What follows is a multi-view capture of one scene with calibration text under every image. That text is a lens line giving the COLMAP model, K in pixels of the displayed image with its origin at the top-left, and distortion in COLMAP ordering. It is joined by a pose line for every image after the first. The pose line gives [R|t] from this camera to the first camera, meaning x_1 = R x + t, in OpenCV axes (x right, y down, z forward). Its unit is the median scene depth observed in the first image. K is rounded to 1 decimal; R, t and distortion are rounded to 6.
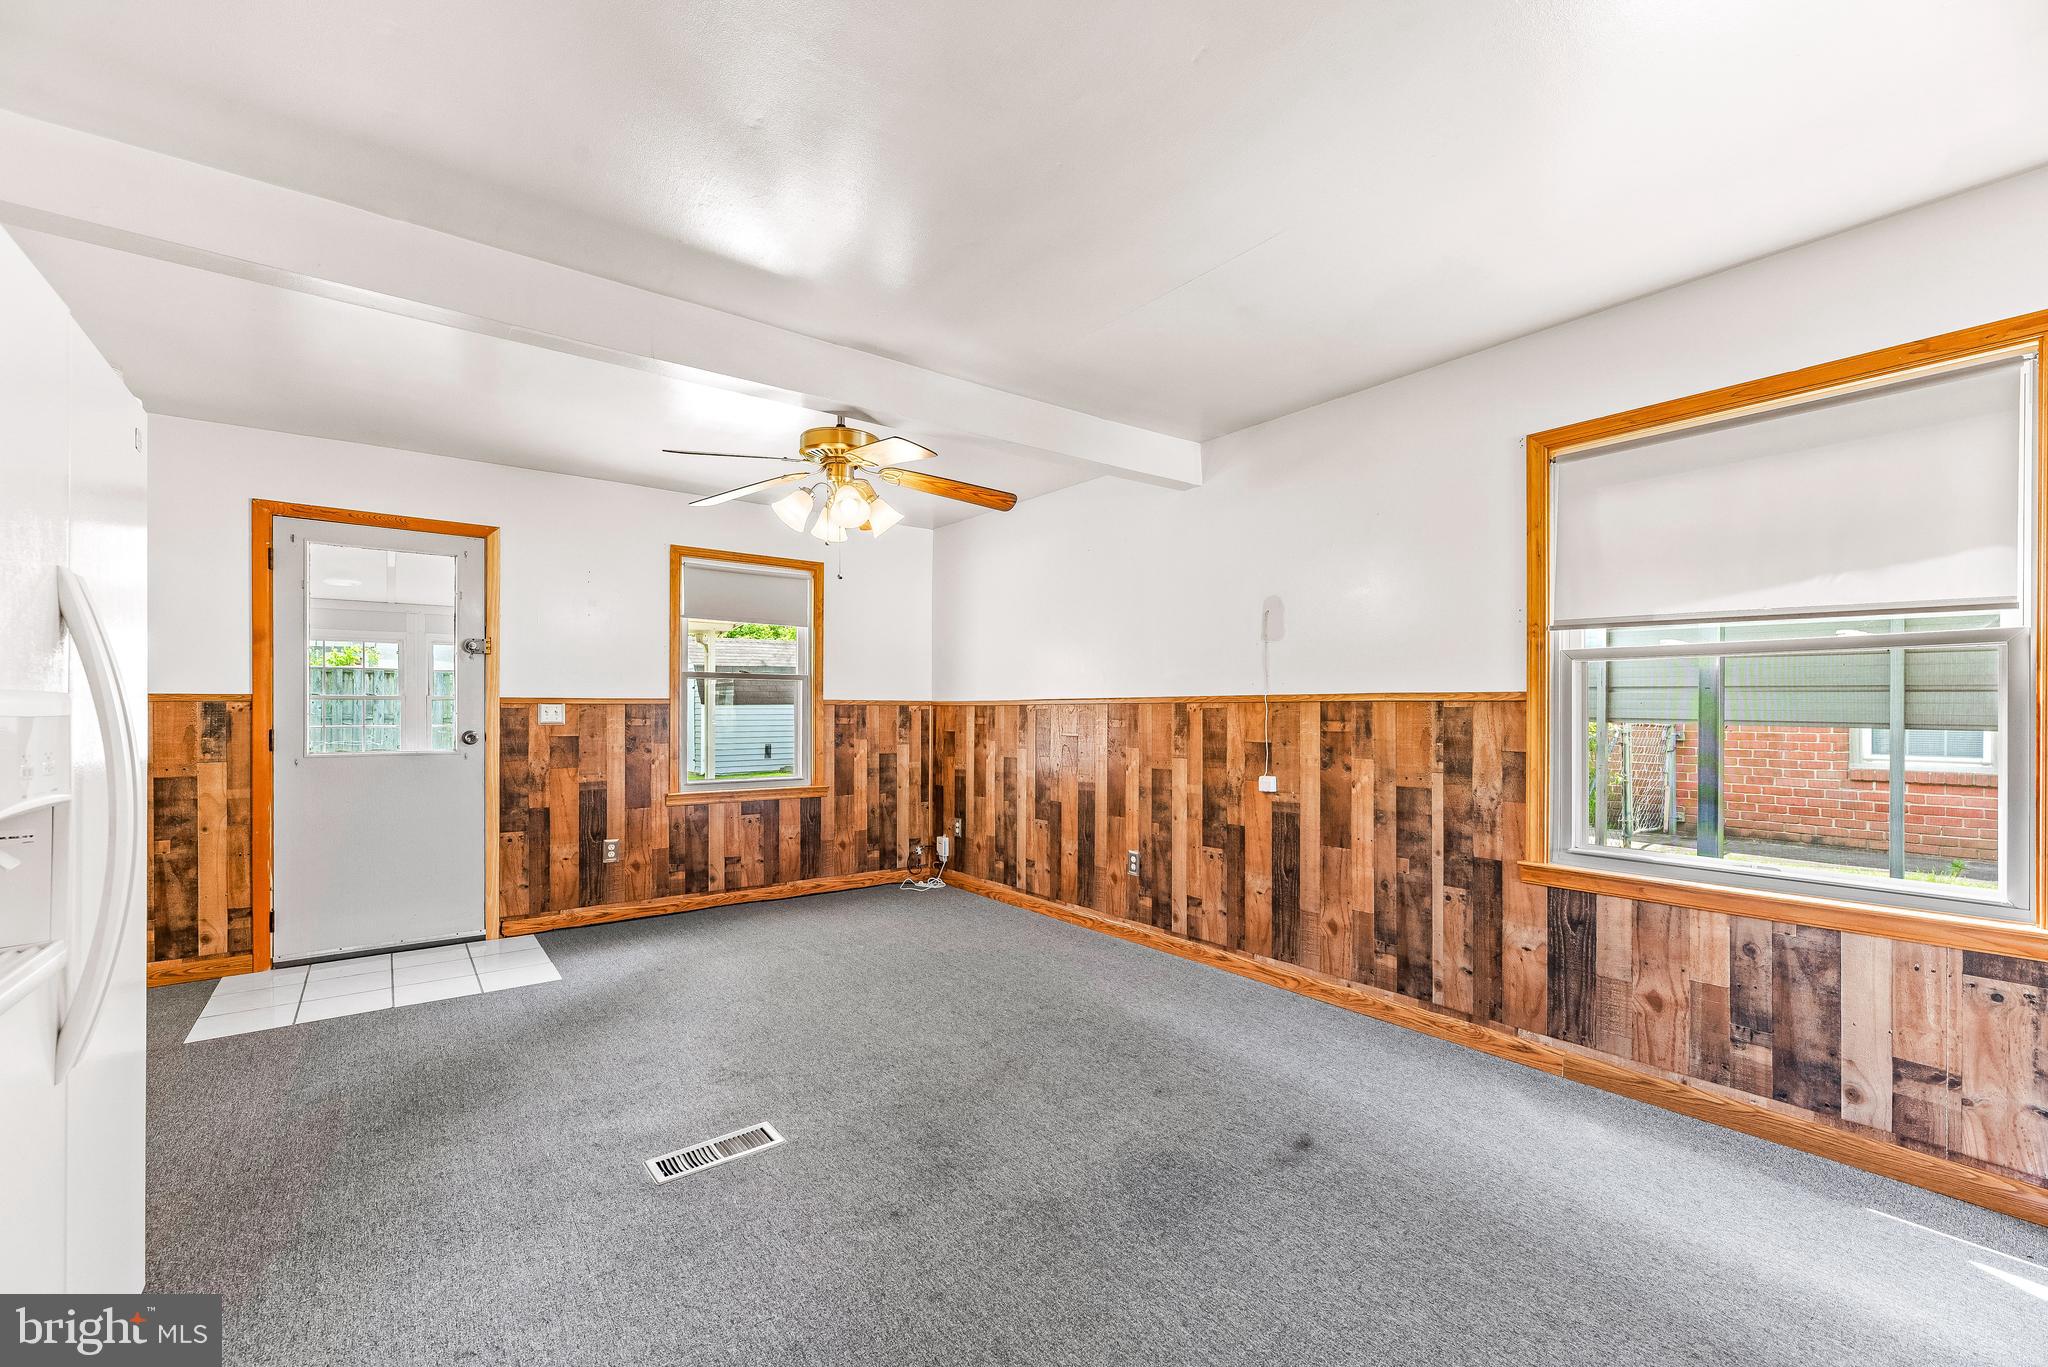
lens RADIAL K [[858.5, 0, 1046.1], [0, 858.5, 702.3], [0, 0, 1]] dist [0.000145, -0.000194]
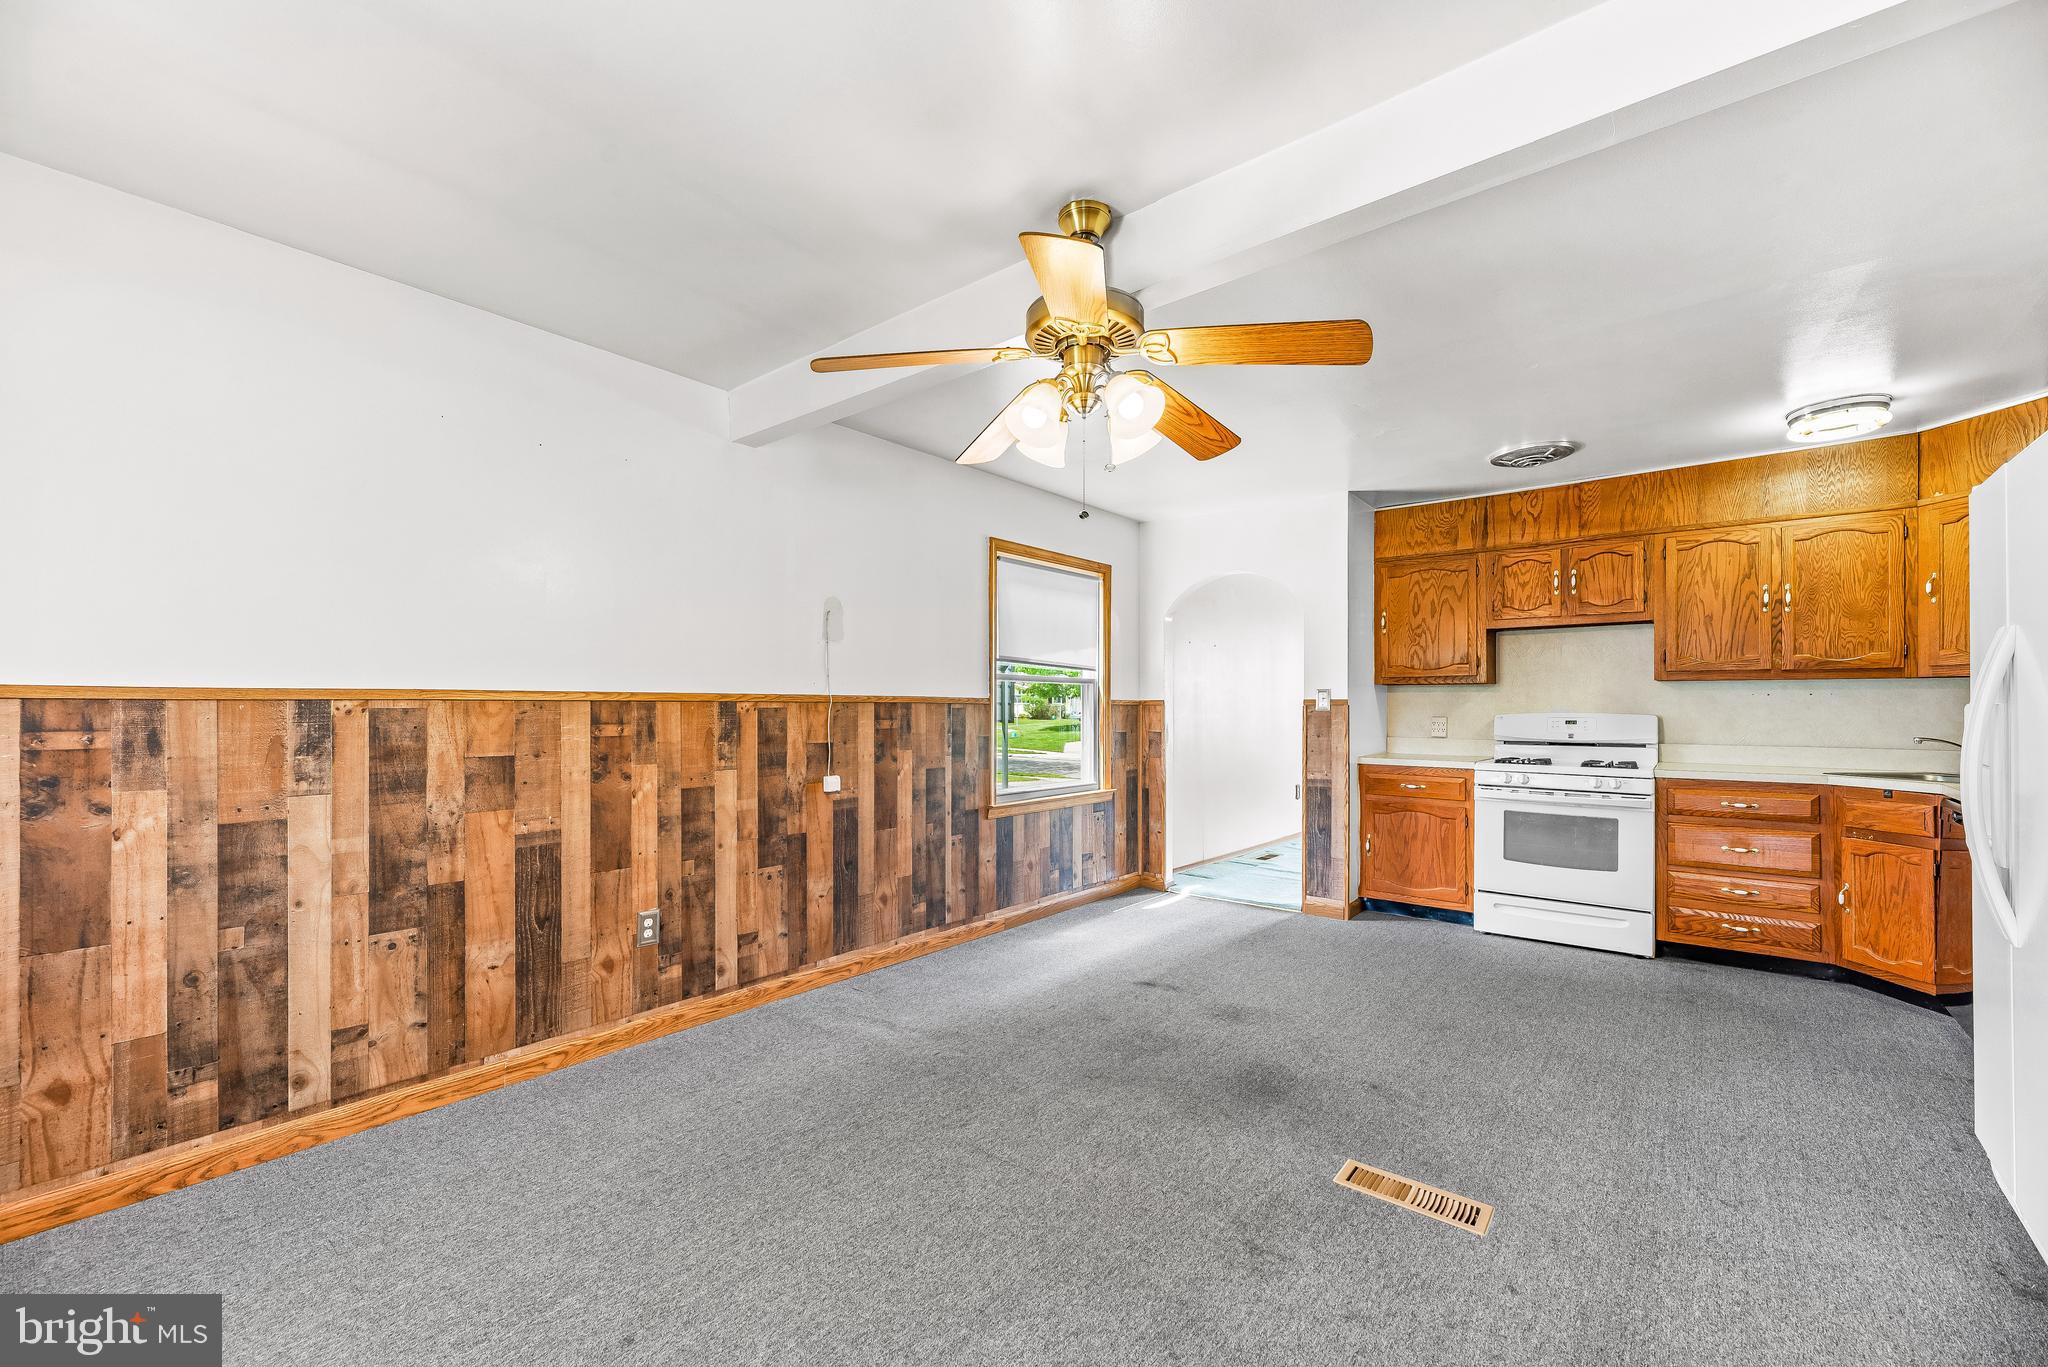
lens RADIAL K [[858.5, 0, 1046.1], [0, 858.5, 702.3], [0, 0, 1]] dist [0.000145, -0.000194]
pose [[-0.255028, 0.010607, 0.966875, -0.716751], [-0.005351, 0.999909, -0.012381, 0.010133], [-0.966919, -0.008331, -0.254948, 0.936216]]
